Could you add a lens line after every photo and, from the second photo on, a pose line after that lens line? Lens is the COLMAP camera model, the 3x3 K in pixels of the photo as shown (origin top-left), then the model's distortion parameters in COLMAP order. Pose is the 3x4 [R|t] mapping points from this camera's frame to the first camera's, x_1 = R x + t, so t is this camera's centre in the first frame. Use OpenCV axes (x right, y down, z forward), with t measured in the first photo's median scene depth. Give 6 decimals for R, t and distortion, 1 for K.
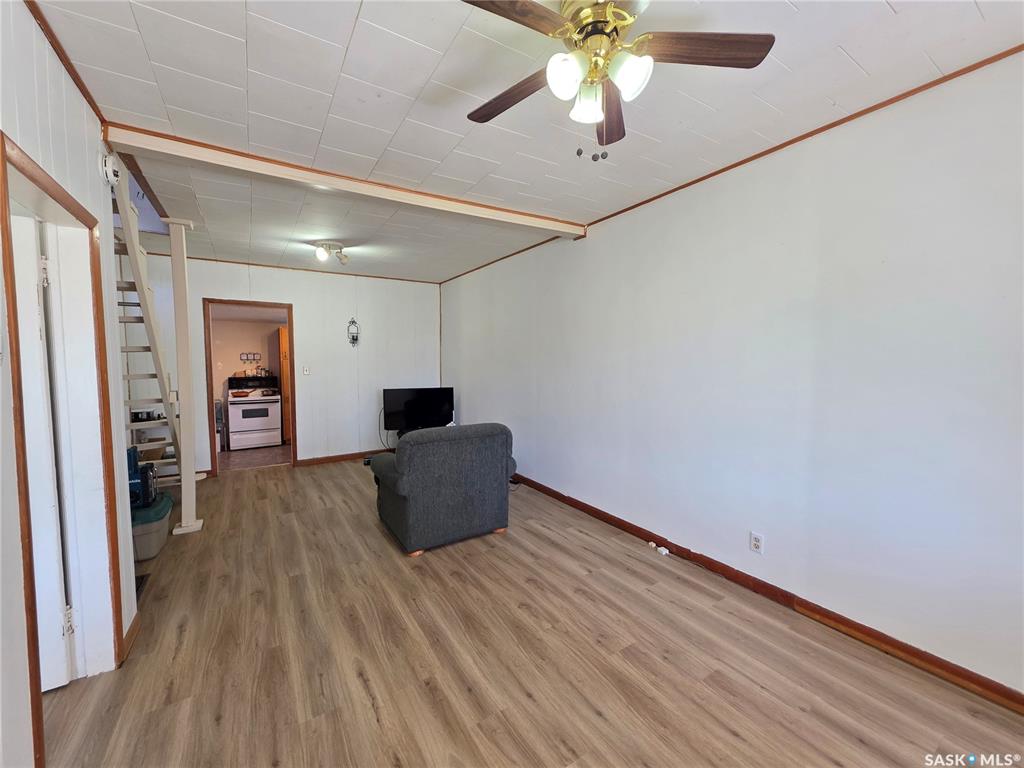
lens RADIAL K [[407.0, 0, 512.0], [0, 407.0, 384.0], [0, 0, 1]] dist [-0.001585, -0.000078]
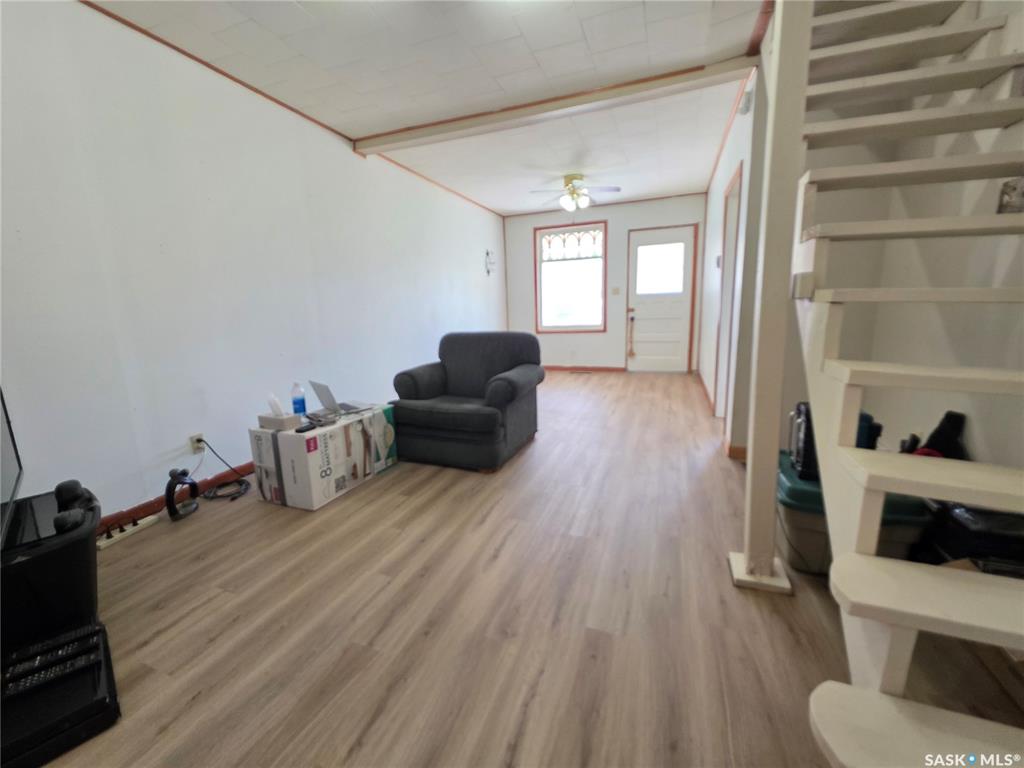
lens RADIAL K [[407.0, 0, 512.0], [0, 407.0, 384.0], [0, 0, 1]] dist [-0.001585, -0.000078]
pose [[-0.599125, -0.118178, 0.791886, -0.719726], [0.081387, 0.974935, 0.207072, 0.013094], [-0.796508, 0.188511, -0.574490, 1.078213]]
